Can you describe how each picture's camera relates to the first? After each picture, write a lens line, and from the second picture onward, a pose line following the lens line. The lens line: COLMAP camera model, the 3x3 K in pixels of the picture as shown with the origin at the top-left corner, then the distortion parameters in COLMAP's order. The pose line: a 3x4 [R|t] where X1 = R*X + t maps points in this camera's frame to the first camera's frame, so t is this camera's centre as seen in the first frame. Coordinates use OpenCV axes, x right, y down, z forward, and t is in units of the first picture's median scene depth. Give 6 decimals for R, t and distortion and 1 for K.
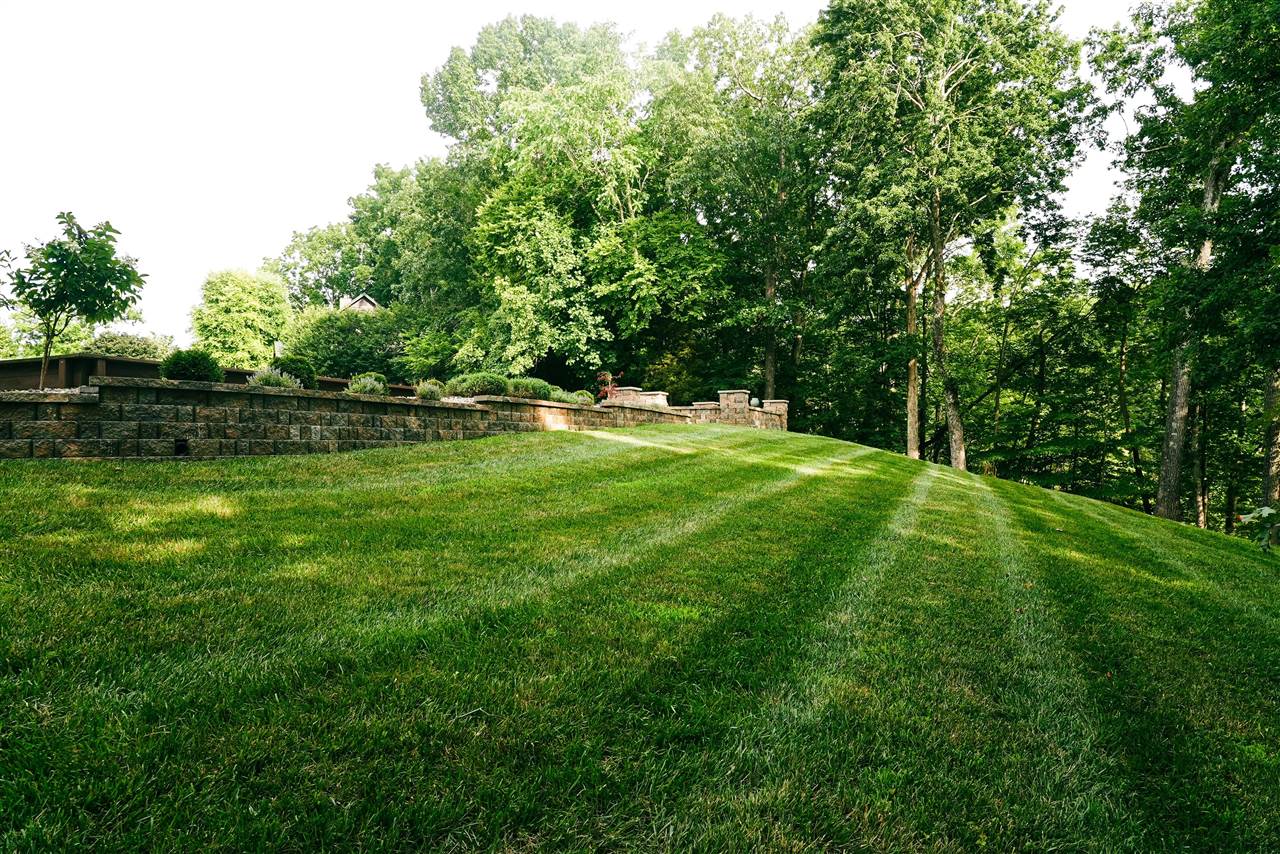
lens RADIAL K [[867.3, 0, 636.5], [0, 867.3, 421.8], [0, 0, 1]] dist [-0.027751, 0.017388]
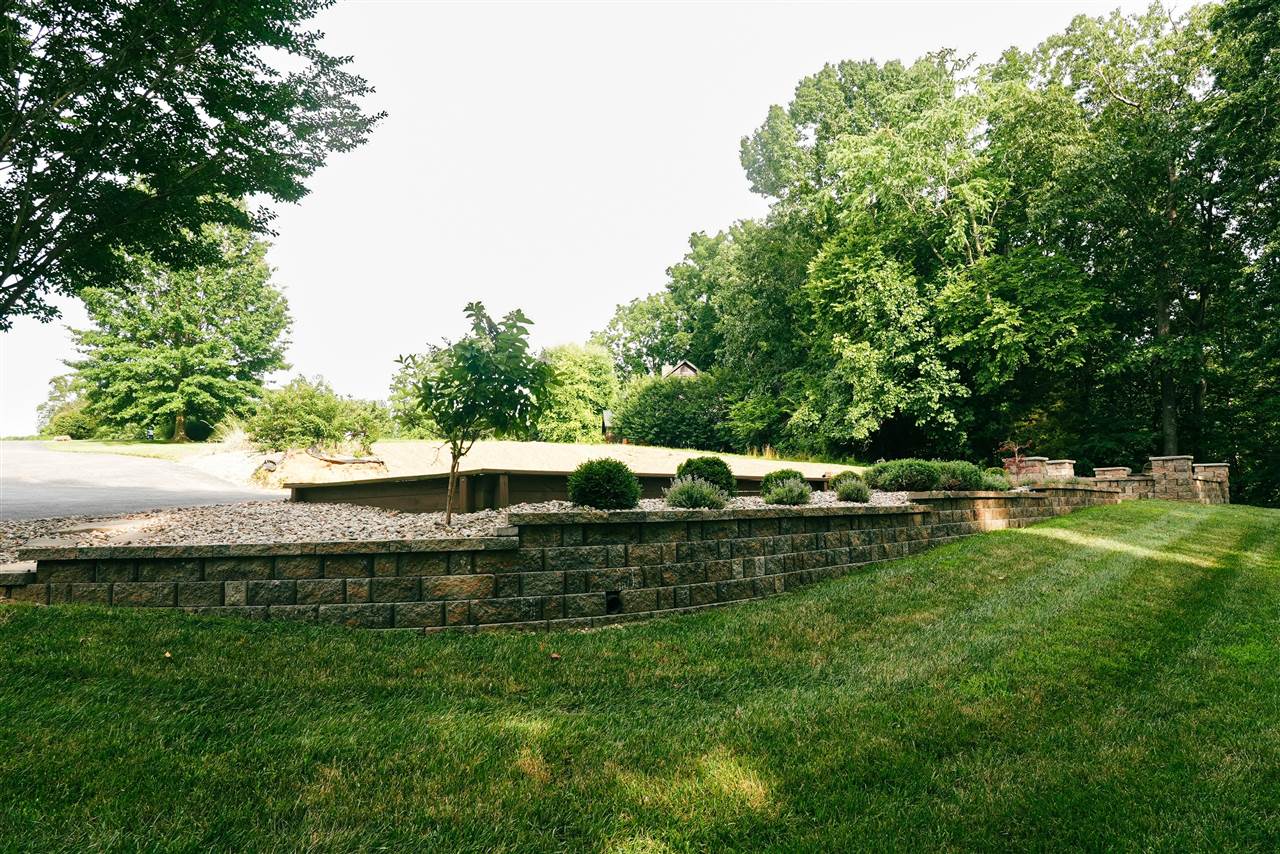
lens RADIAL K [[867.3, 0, 637.1], [0, 867.3, 427.7], [0, 0, 1]] dist [-0.027751, 0.017388]
pose [[0.939147, -0.038873, -0.341308, -0.046824], [0.018907, 0.997920, -0.061632, -0.014026], [0.342994, 0.051428, 0.937929, 0.056294]]
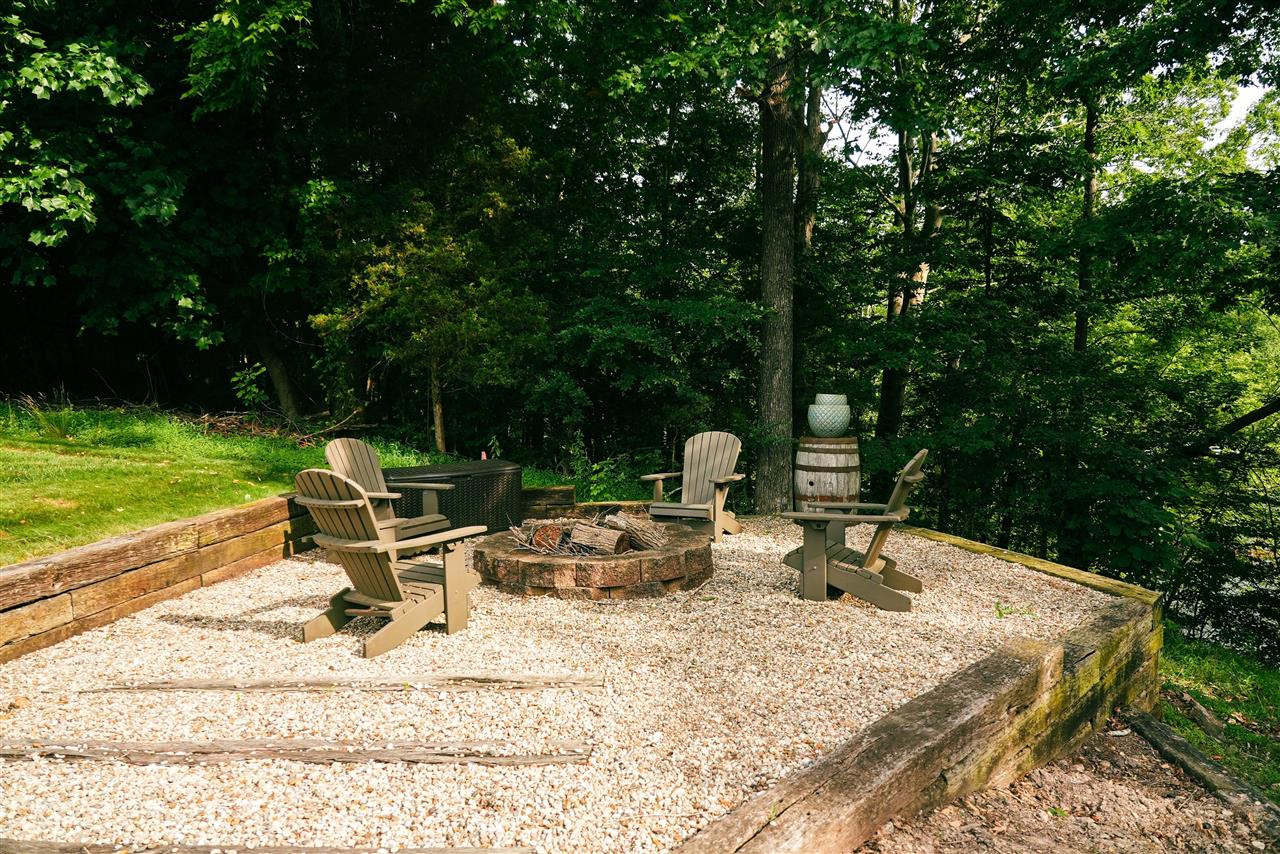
lens RADIAL K [[867.3, 0, 637.6], [0, 867.3, 426.0], [0, 0, 1]] dist [-0.027751, 0.017388]
pose [[0.967938, -0.016119, 0.250673, 0.035122], [-0.005446, 0.996357, 0.085100, -0.035864], [-0.251132, -0.083737, 0.964324, 0.769405]]
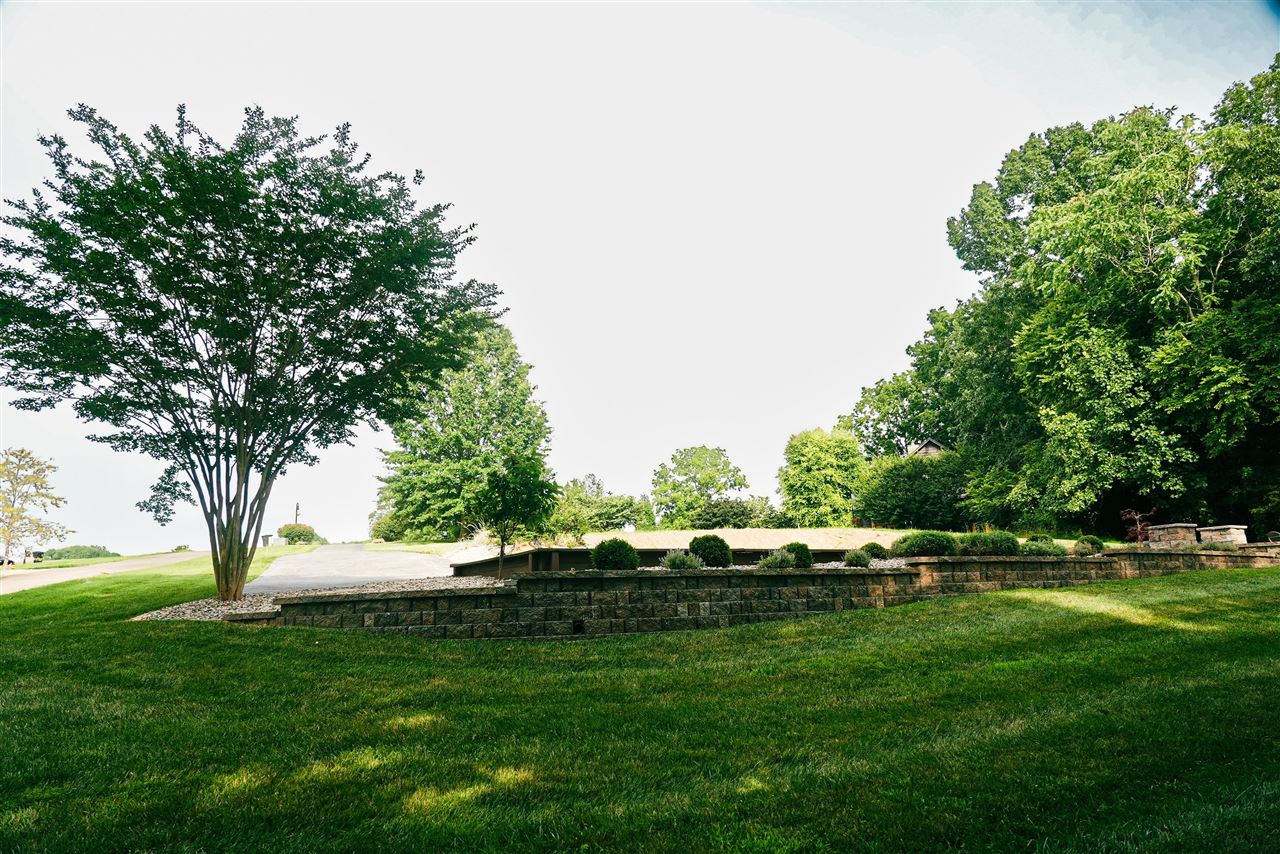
lens RADIAL K [[867.3, 0, 628.8], [0, 867.3, 427.2], [0, 0, 1]] dist [-0.027751, 0.017388]
pose [[0.778786, -0.140514, -0.611349, 0.057094], [0.042177, 0.984113, -0.172463, -0.006381], [0.625870, 0.108527, 0.772340, 0.015603]]
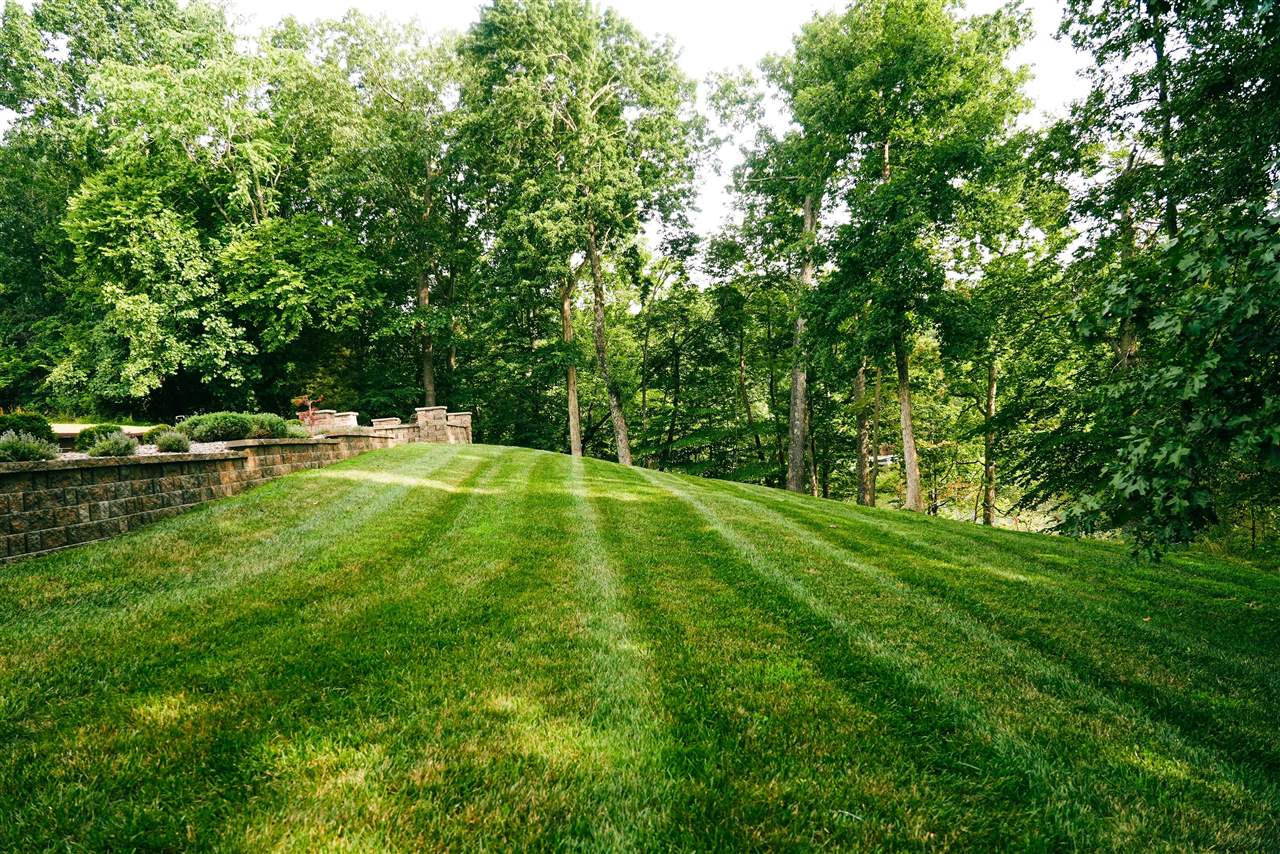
lens RADIAL K [[867.3, 0, 638.7], [0, 867.3, 422.7], [0, 0, 1]] dist [-0.027751, 0.017388]
pose [[0.902231, -0.059975, 0.427062, -0.057532], [0.059442, 0.998125, 0.014594, -0.011499], [-0.427137, 0.012219, 0.904104, 0.011034]]
